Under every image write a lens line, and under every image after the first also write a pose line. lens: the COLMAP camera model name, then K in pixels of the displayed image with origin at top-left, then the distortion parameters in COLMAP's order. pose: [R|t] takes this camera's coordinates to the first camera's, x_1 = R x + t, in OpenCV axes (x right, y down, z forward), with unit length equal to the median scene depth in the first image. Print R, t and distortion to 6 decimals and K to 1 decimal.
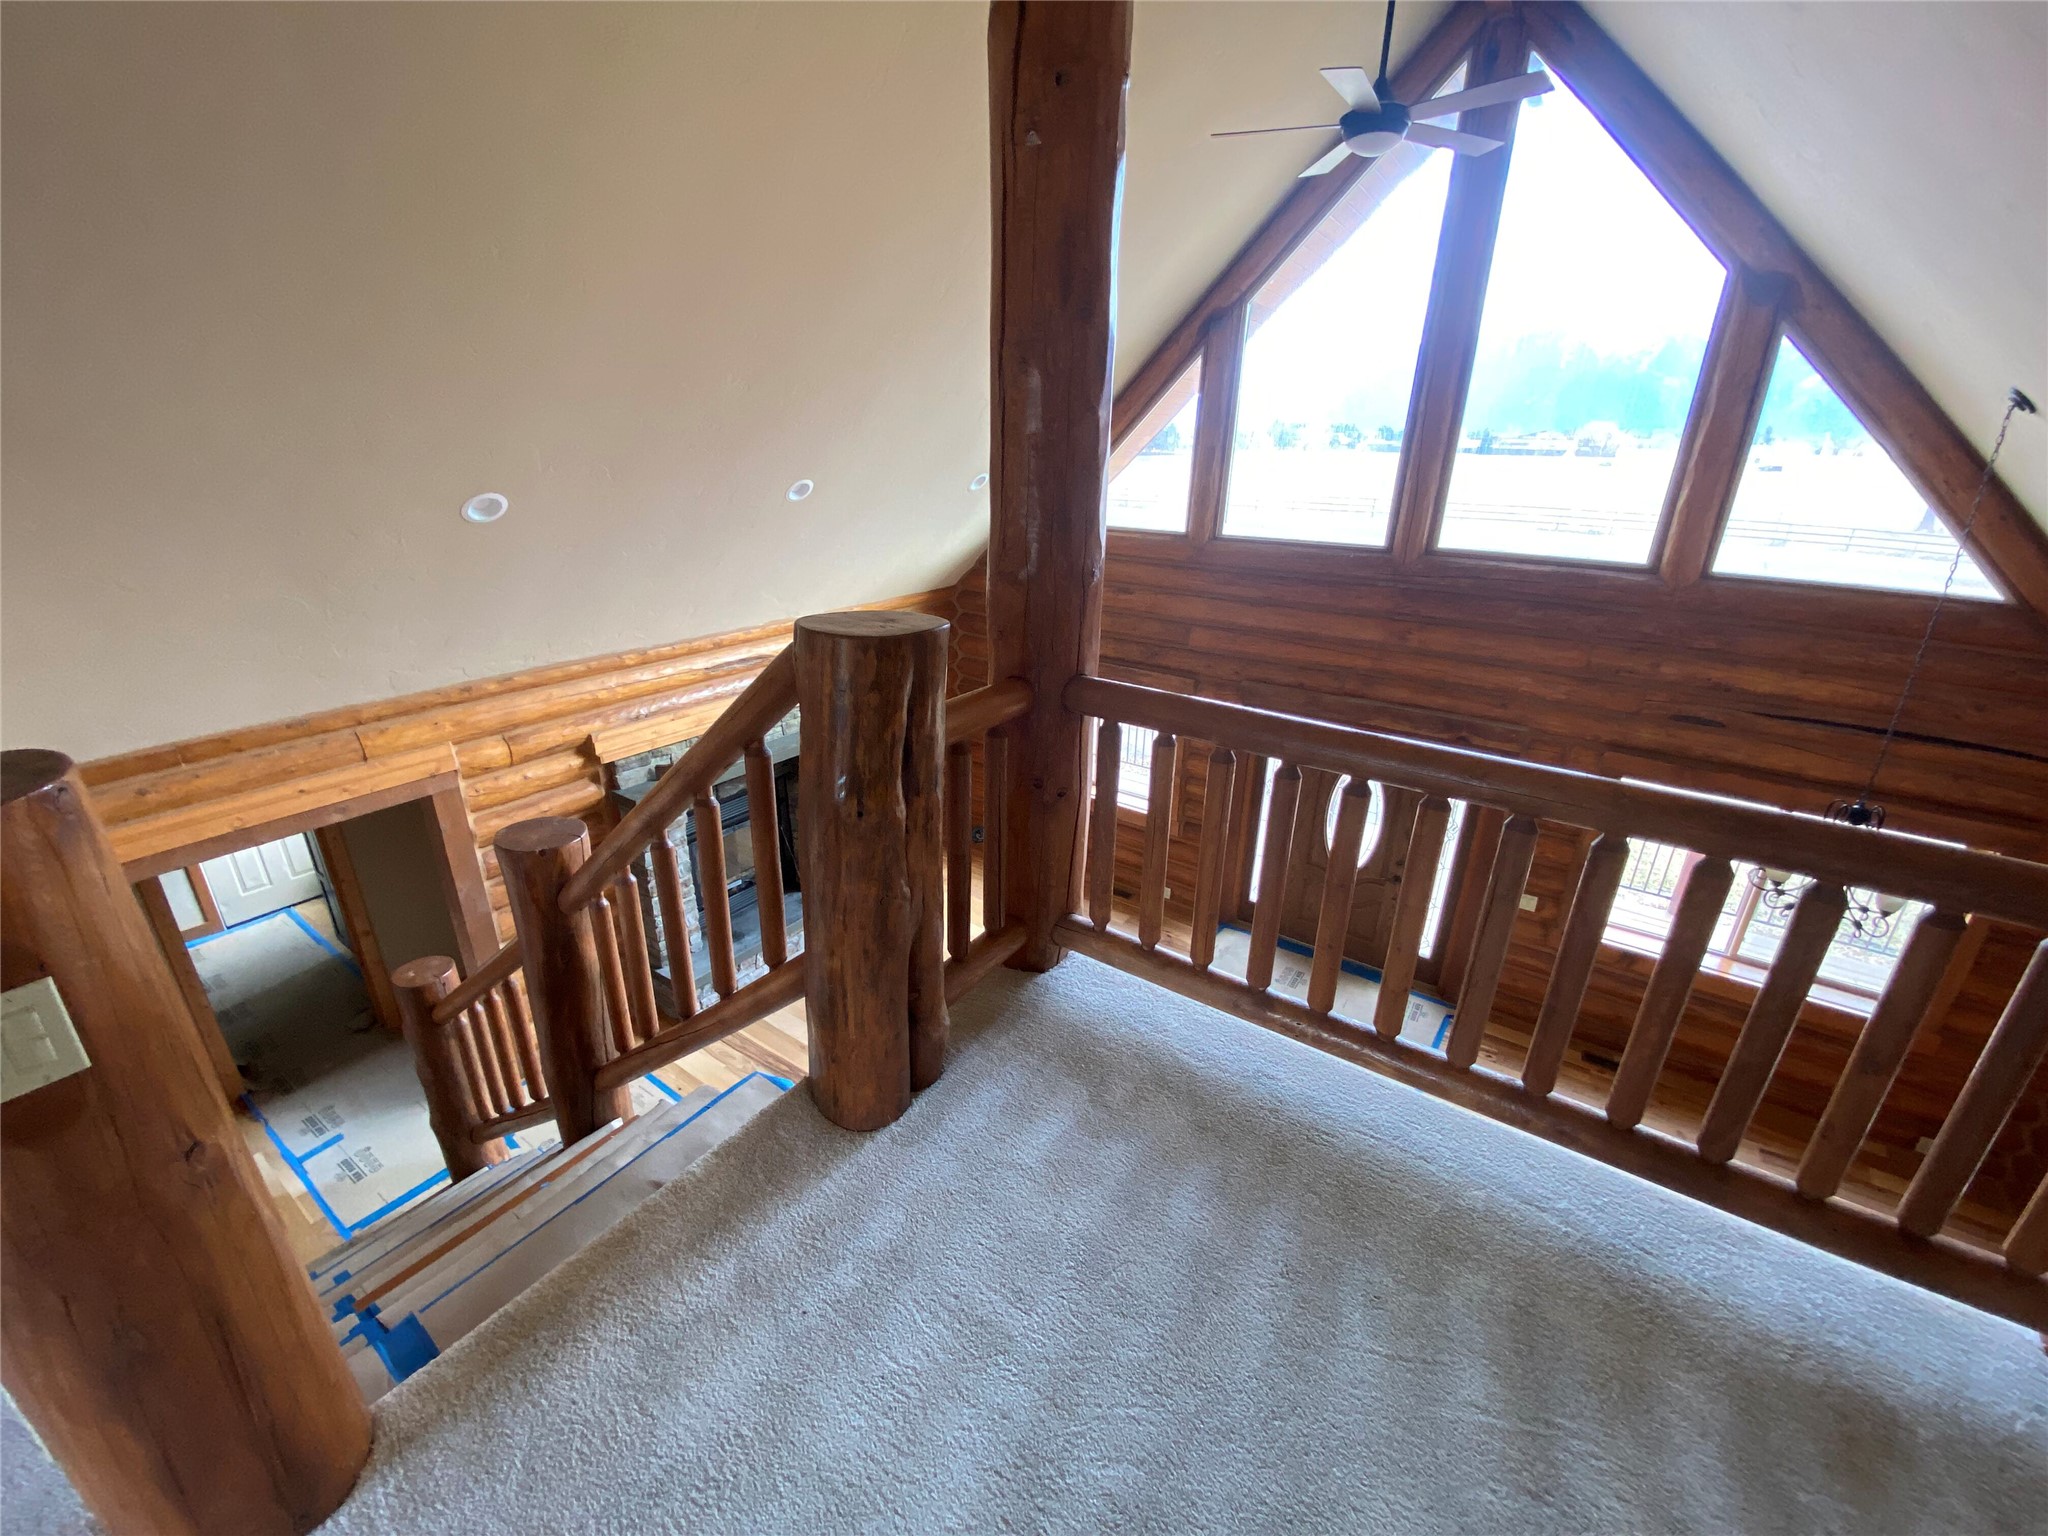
lens RADIAL K [[826.3, 0, 1031.5], [0, 826.3, 763.9], [0, 0, 1]] dist [0.014231, -0.016563]
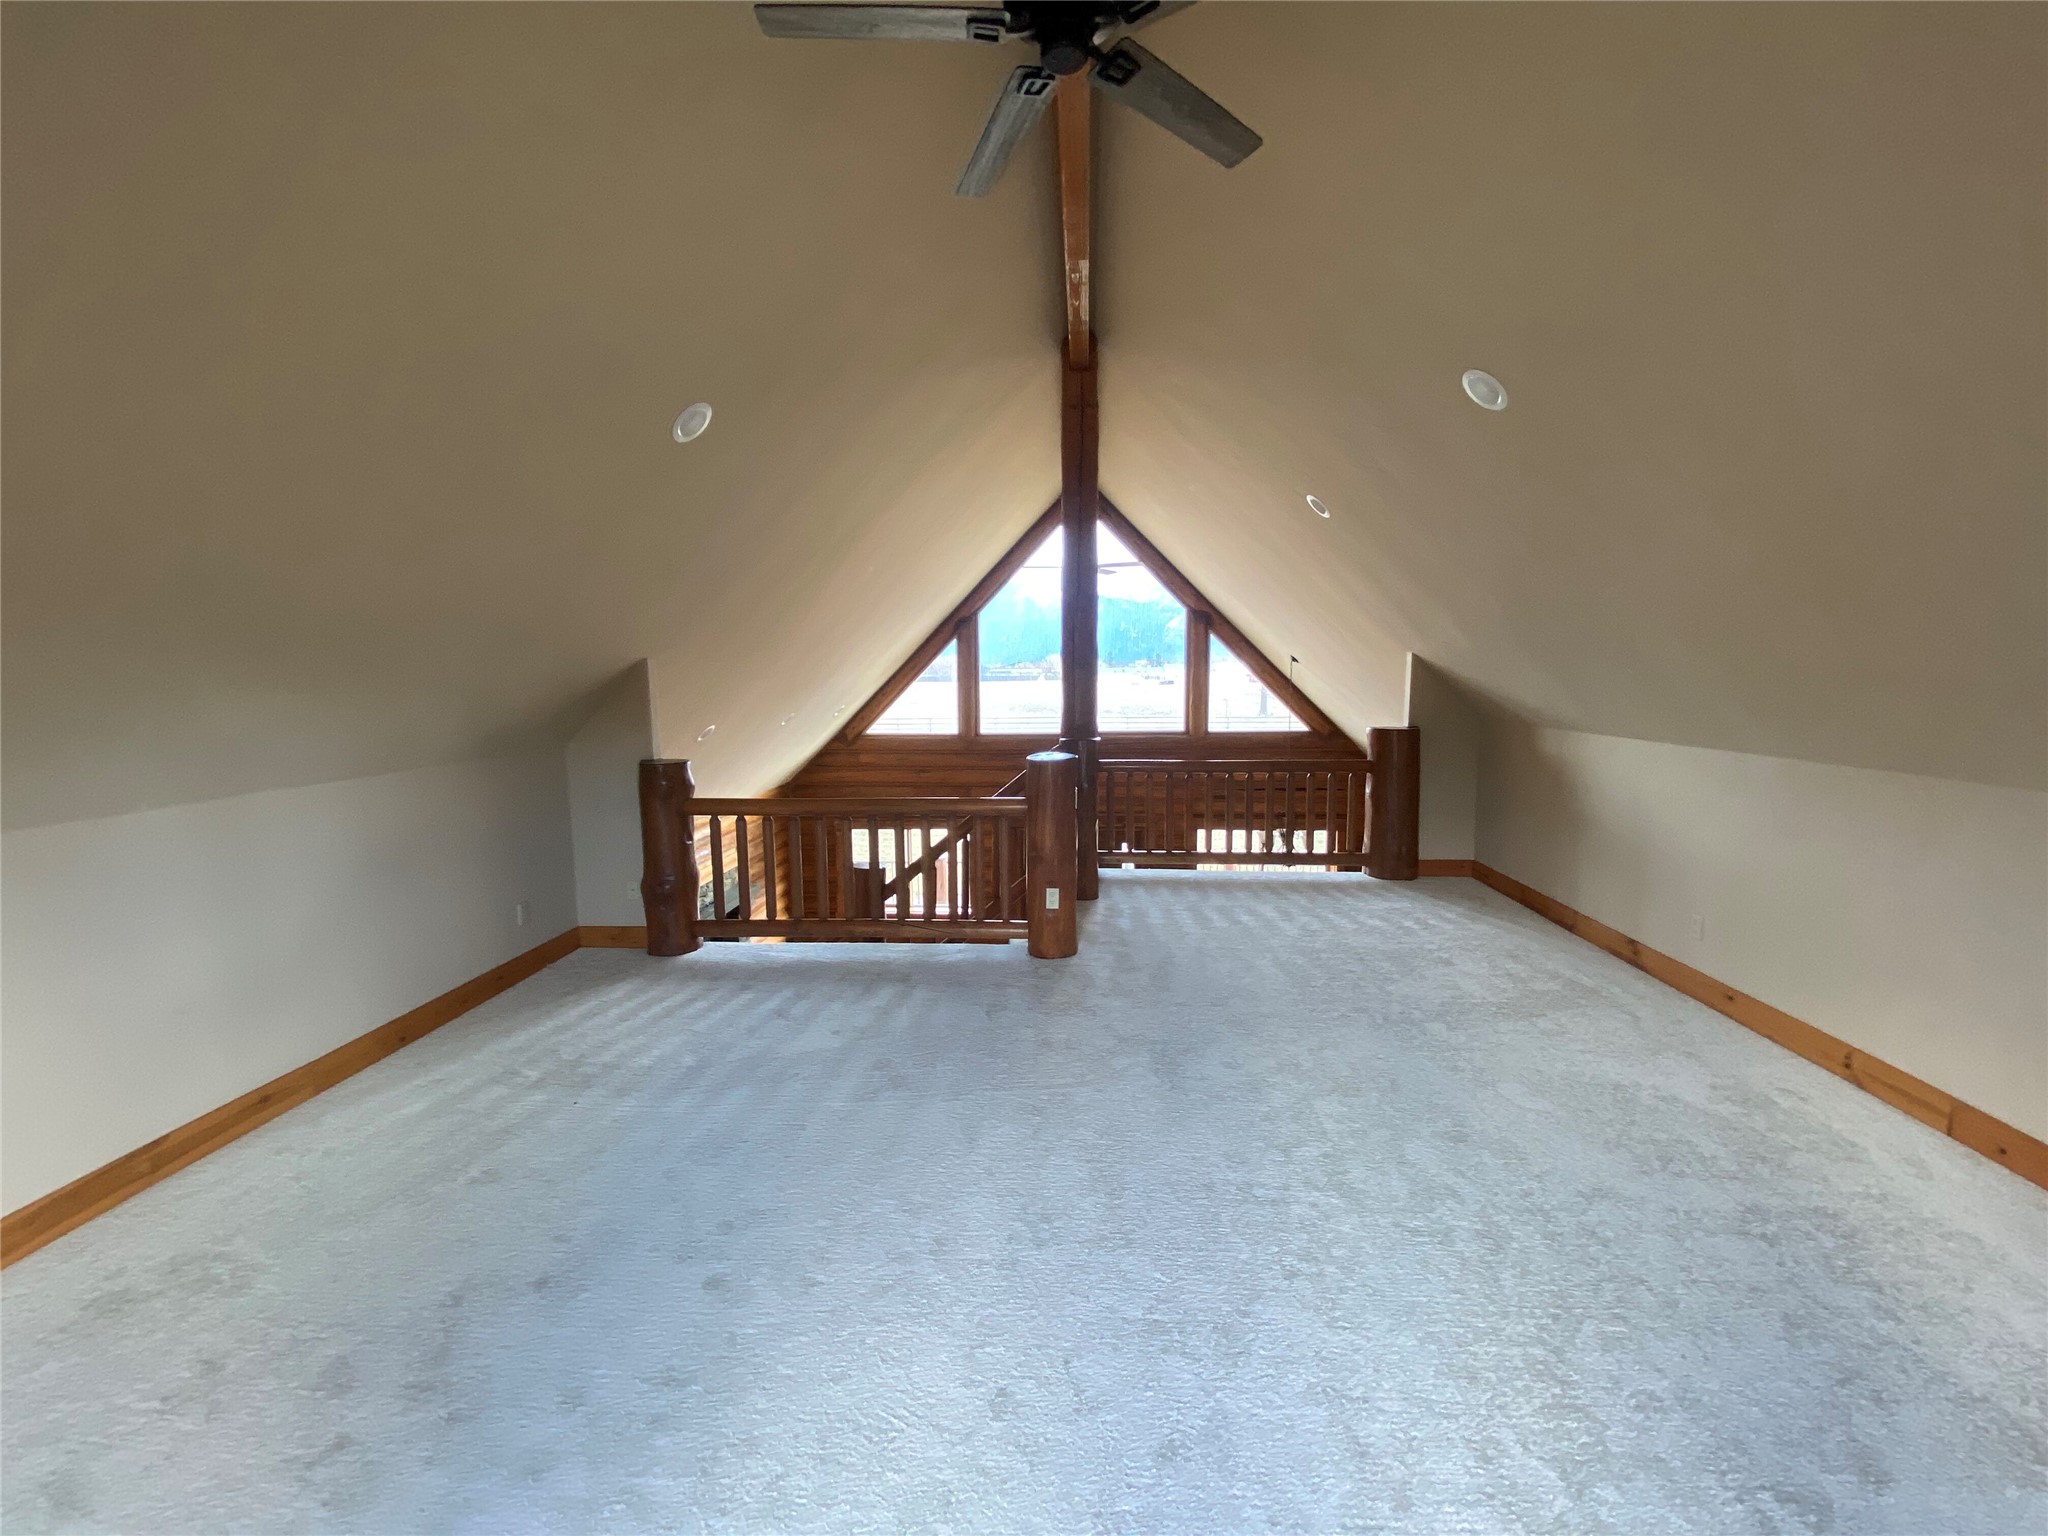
lens RADIAL K [[826.3, 0, 1020.4], [0, 826.3, 760.7], [0, 0, 1]] dist [0.014231, -0.016563]
pose [[0.860986, -0.081910, 0.501991, -0.670693], [0.212011, 0.954916, -0.207815, 0.179630], [-0.462337, 0.285354, 0.839534, -0.552122]]
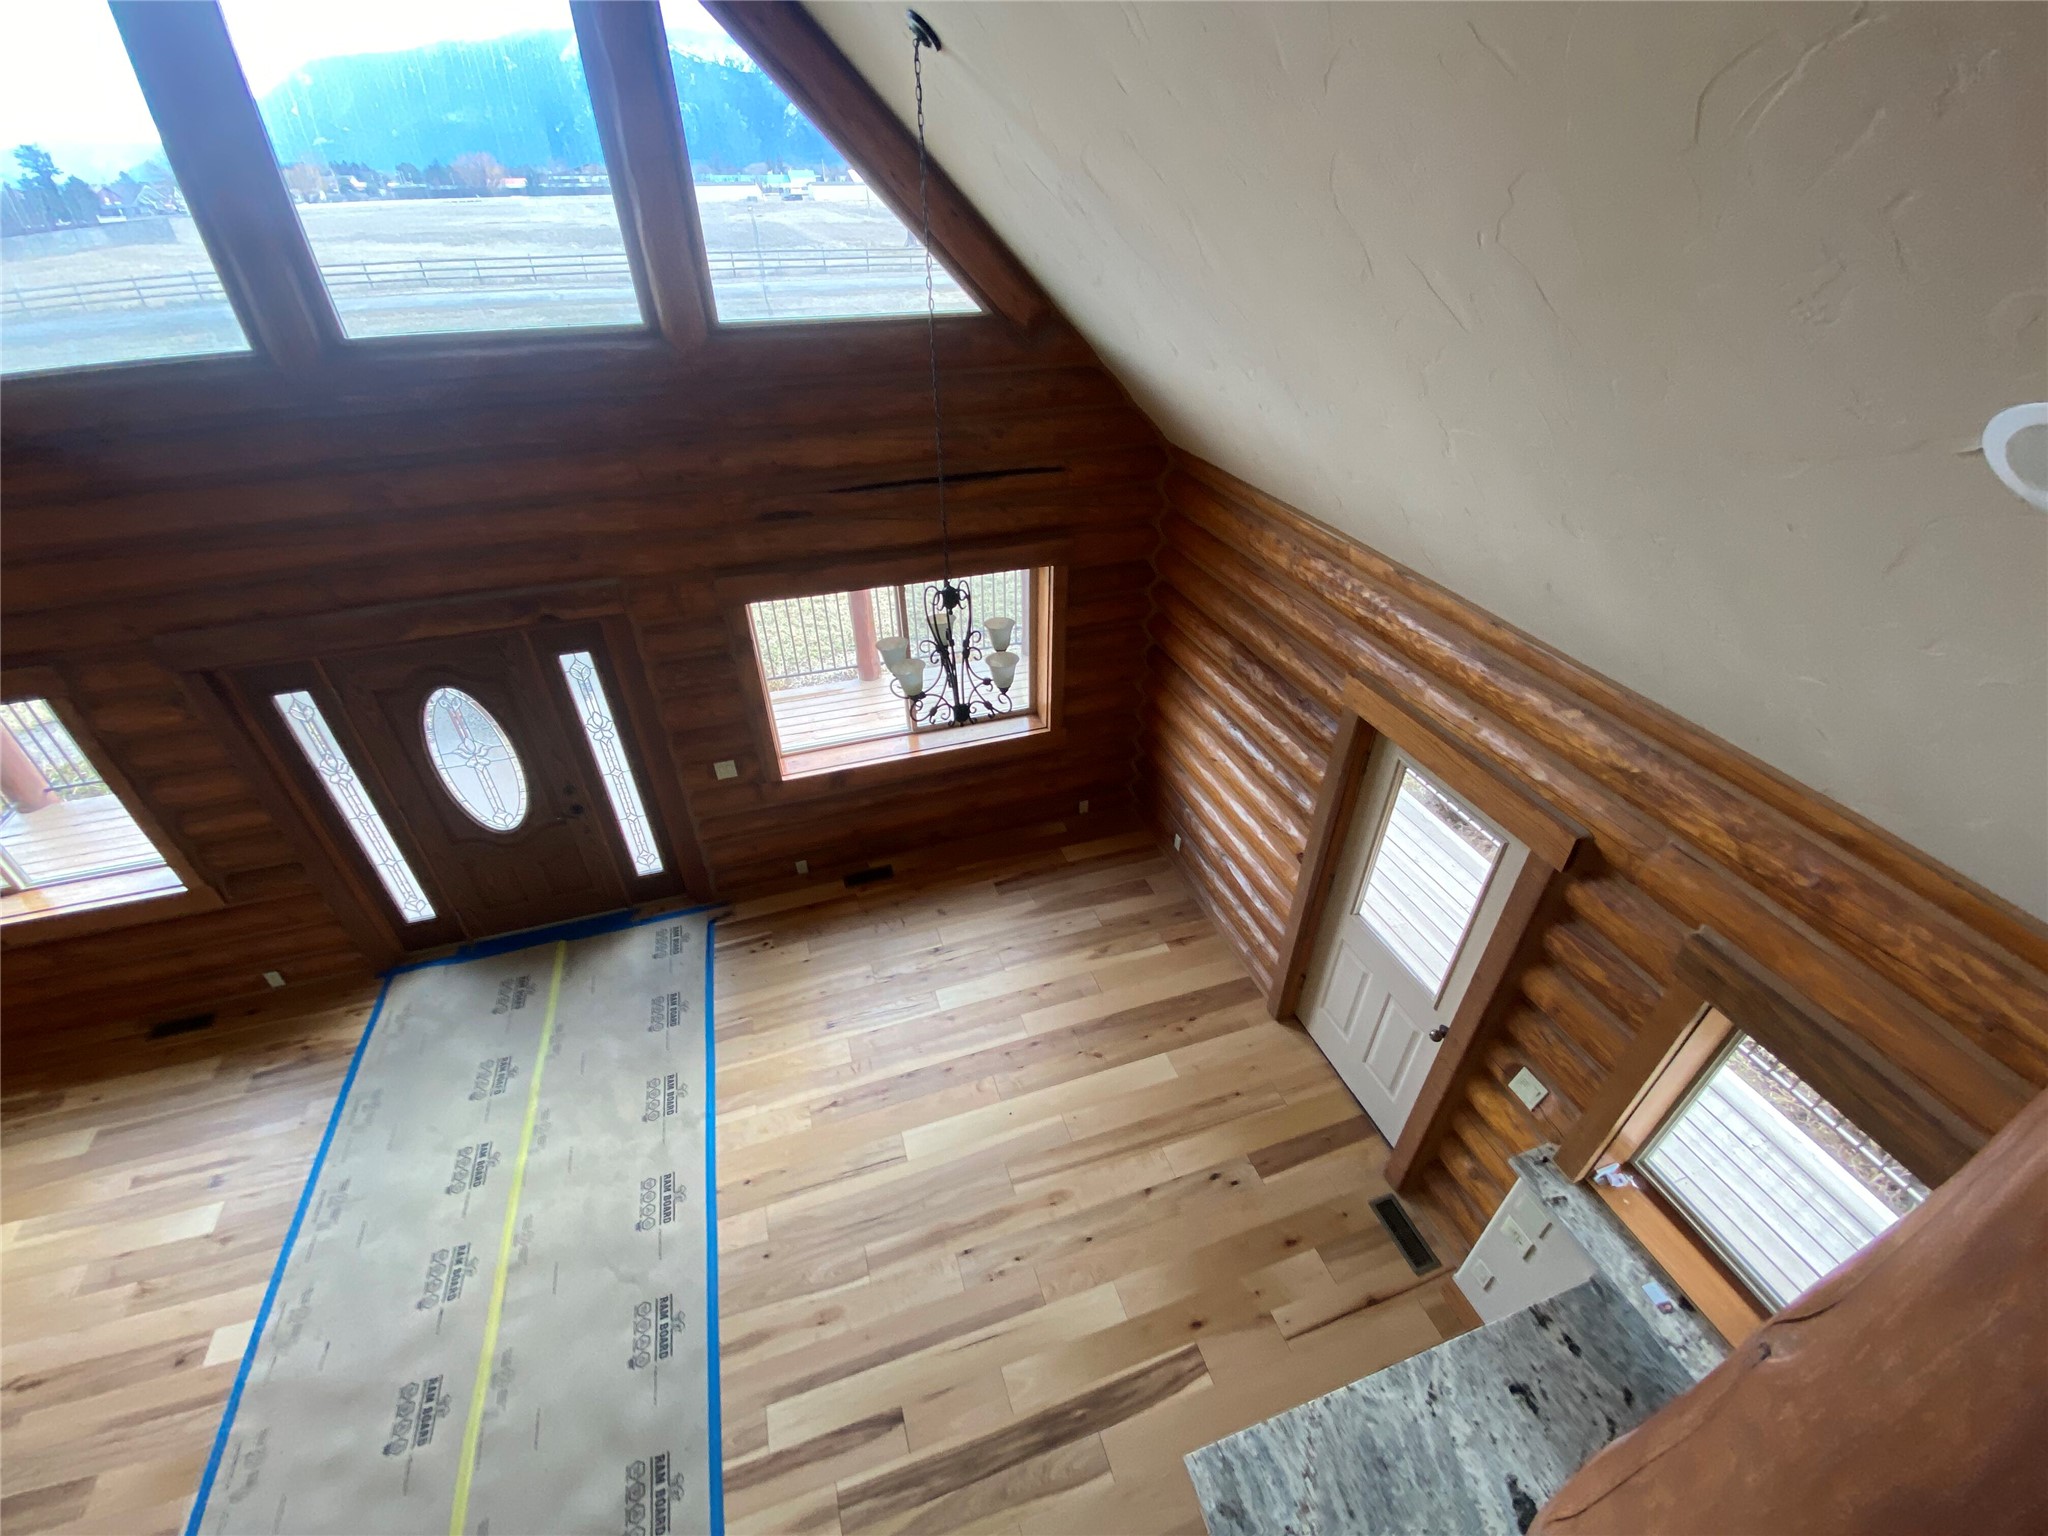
lens RADIAL K [[826.3, 0, 1017.7], [0, 826.3, 764.4], [0, 0, 1]] dist [0.014231, -0.016563]
pose [[0.603256, -0.477609, 0.638726, 0.263780], [0.308379, 0.878258, 0.365466, -0.059801], [-0.735516, -0.023500, 0.677099, 0.225817]]
